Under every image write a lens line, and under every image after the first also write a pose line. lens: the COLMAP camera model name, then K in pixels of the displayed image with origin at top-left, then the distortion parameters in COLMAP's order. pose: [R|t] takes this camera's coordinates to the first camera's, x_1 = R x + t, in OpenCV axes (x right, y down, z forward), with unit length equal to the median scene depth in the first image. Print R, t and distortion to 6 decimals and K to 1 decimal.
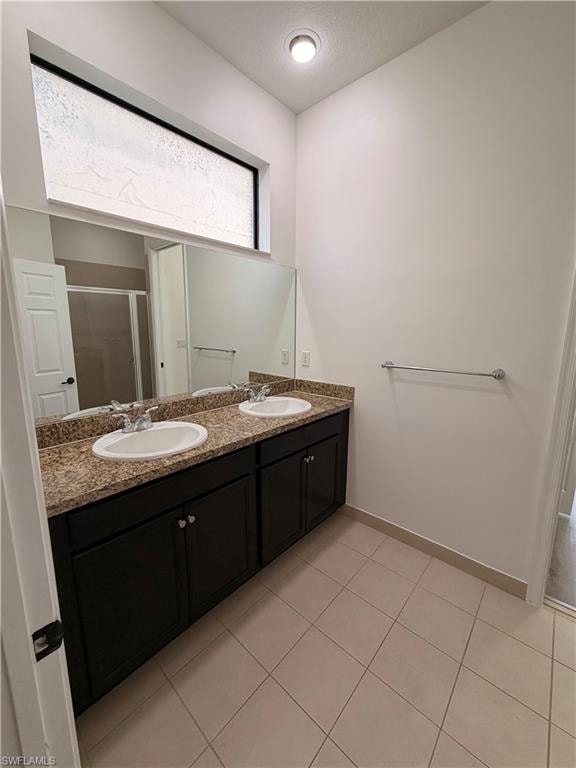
lens RADIAL K [[307.1, 0, 283.7], [0, 307.1, 375.5], [0, 0, 1]] dist [0.000798, 0.000554]
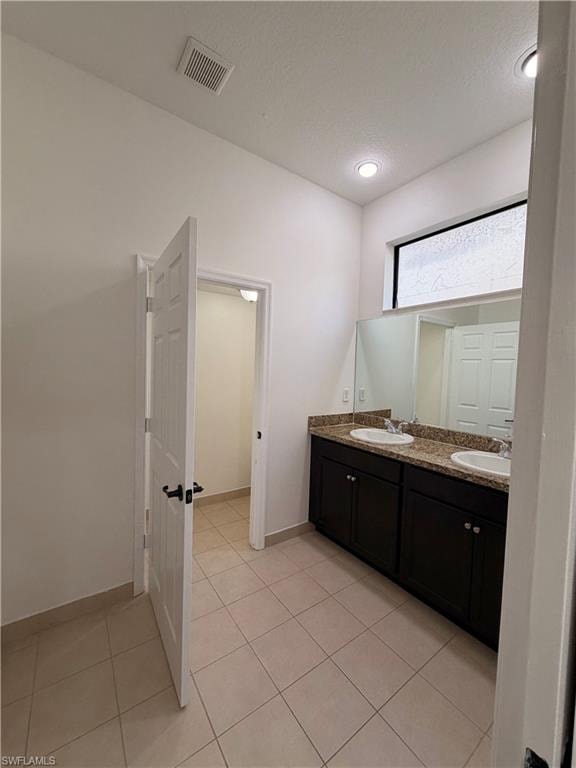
lens RADIAL K [[307.1, 0, 291.1], [0, 307.1, 385.4], [0, 0, 1]] dist [0.000798, 0.000554]
pose [[-0.206989, 0.046519, -0.977237, 1.259871], [-0.186230, 0.978732, 0.086036, -0.107675], [0.960455, 0.199799, -0.193923, 0.806288]]
